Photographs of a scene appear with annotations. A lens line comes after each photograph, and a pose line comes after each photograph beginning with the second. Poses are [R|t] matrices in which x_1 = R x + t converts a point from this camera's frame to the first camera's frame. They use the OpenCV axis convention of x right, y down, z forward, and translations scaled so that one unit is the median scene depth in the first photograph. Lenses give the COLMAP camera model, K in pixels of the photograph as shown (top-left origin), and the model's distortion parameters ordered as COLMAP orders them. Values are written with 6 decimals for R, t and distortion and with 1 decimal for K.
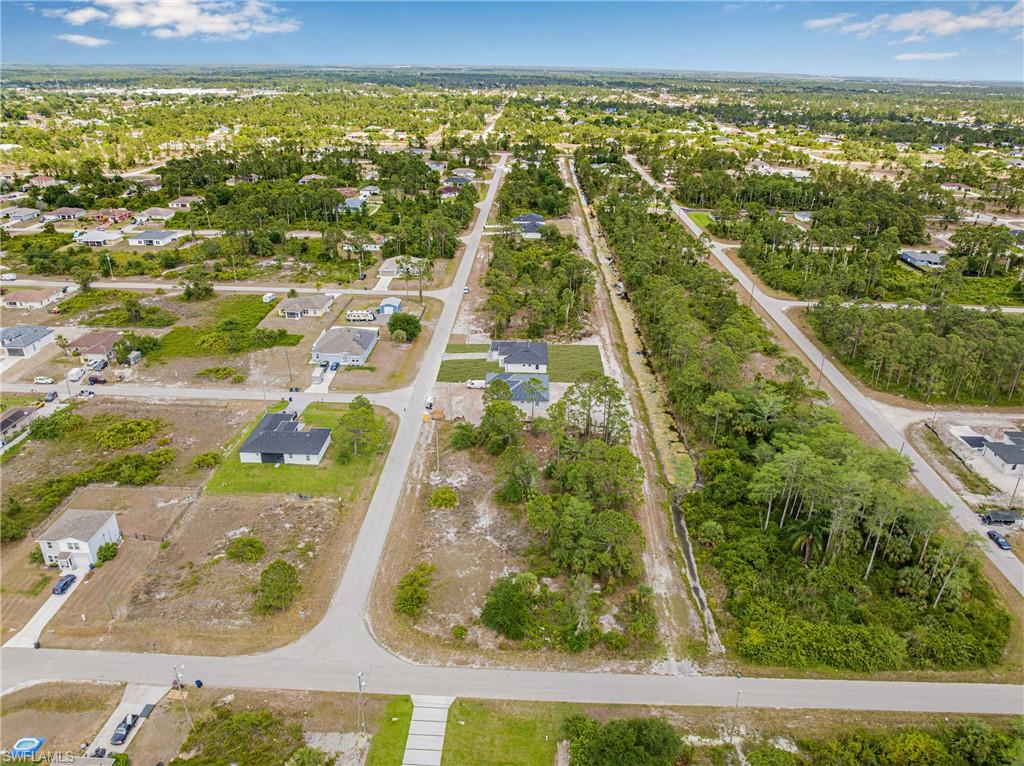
lens RADIAL K [[720.3, 0, 513.2], [0, 720.3, 382.2], [0, 0, 1]] dist [-0.044779, 0.009242]
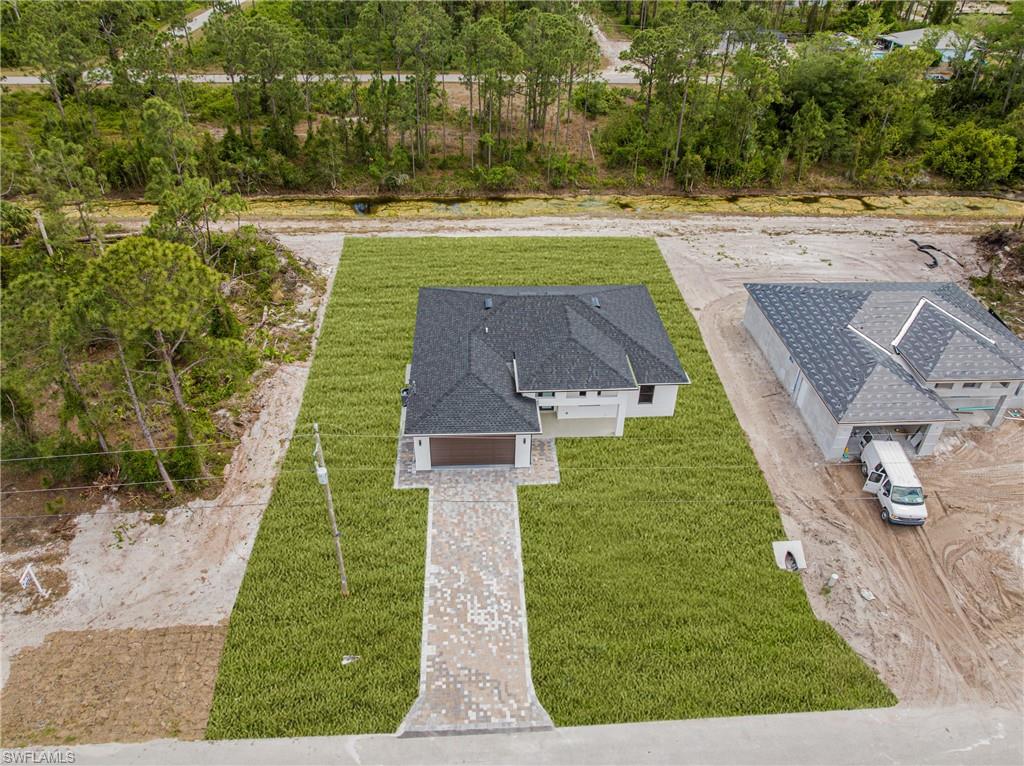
lens RADIAL K [[720.3, 0, 513.2], [0, 720.3, 382.2], [0, 0, 1]] dist [-0.044779, 0.009242]
pose [[-0.087901, -0.591623, 0.801408, -0.181231], [0.389132, 0.720202, 0.574356, -0.171139], [-0.916978, 0.362340, 0.166913, 1.026162]]
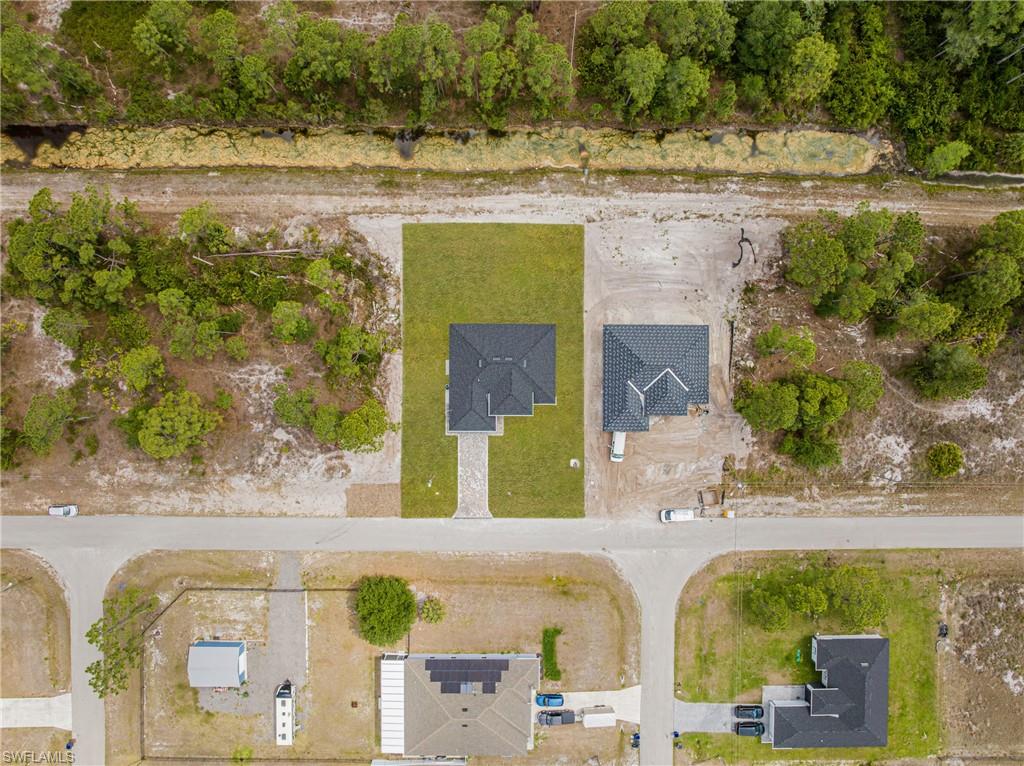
lens RADIAL K [[720.3, 0, 513.2], [0, 720.3, 382.2], [0, 0, 1]] dist [-0.044779, 0.009242]
pose [[-0.026200, -0.999148, -0.031883, 0.022275], [0.395078, -0.039647, 0.917792, -0.556075], [-0.918274, 0.011450, 0.395780, 0.821317]]
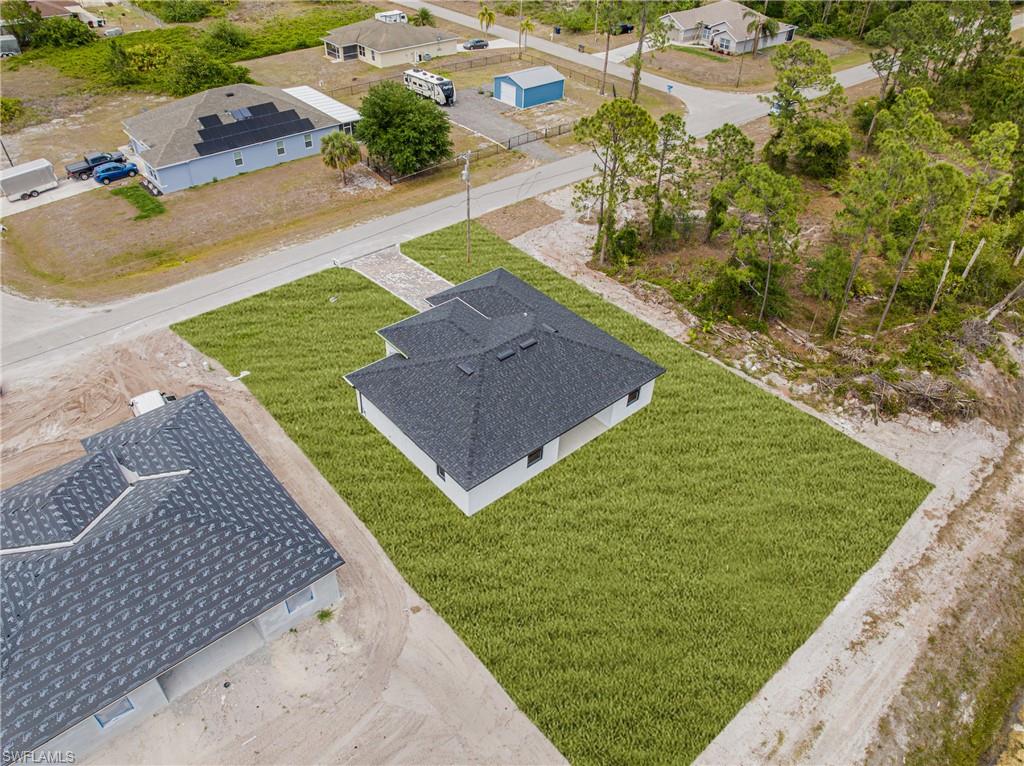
lens RADIAL K [[722.5, 0, 512.0], [0, 722.5, 383.0], [0, 0, 1]] dist [-0.065254, 0.038546]
pose [[0.679156, 0.466019, -0.567075, 0.152683], [-0.316477, 0.883004, 0.346621, -0.121117], [0.662261, -0.055943, 0.747182, 0.878763]]
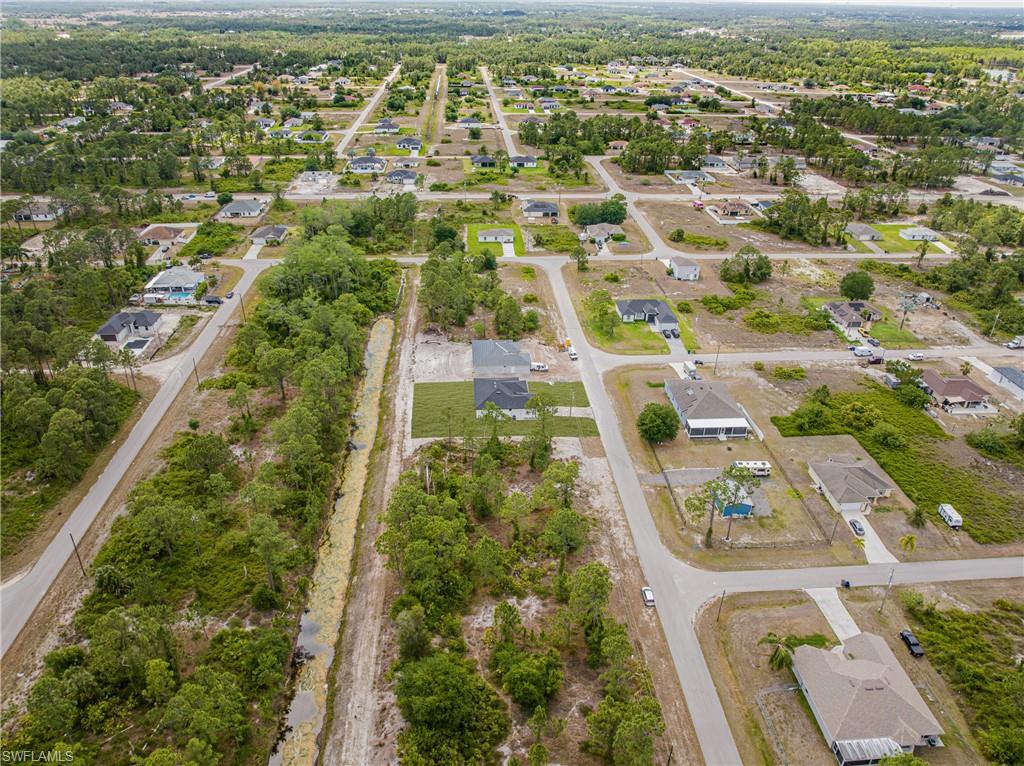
lens RADIAL K [[720.3, 0, 513.2], [0, 720.3, 382.2], [0, 0, 1]] dist [-0.044779, 0.009242]
pose [[-0.994188, 0.018750, -0.106016, 0.099731], [-0.073215, 0.604207, 0.793457, -0.811855], [0.078933, 0.796607, -0.599322, 1.614953]]
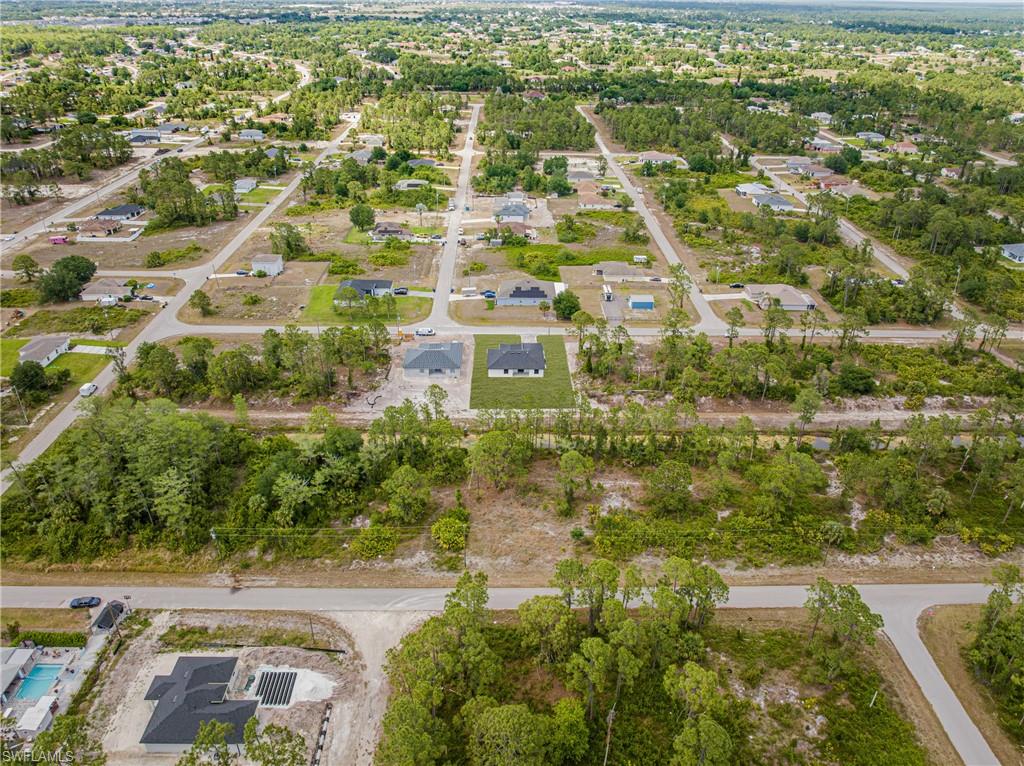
lens RADIAL K [[720.3, 0, 513.2], [0, 720.3, 382.2], [0, 0, 1]] dist [-0.044779, 0.009242]
pose [[0.047222, 0.471250, -0.880735, 0.964645], [-0.420673, 0.809096, 0.410363, -0.446876], [0.905982, 0.351123, 0.236449, 0.810752]]
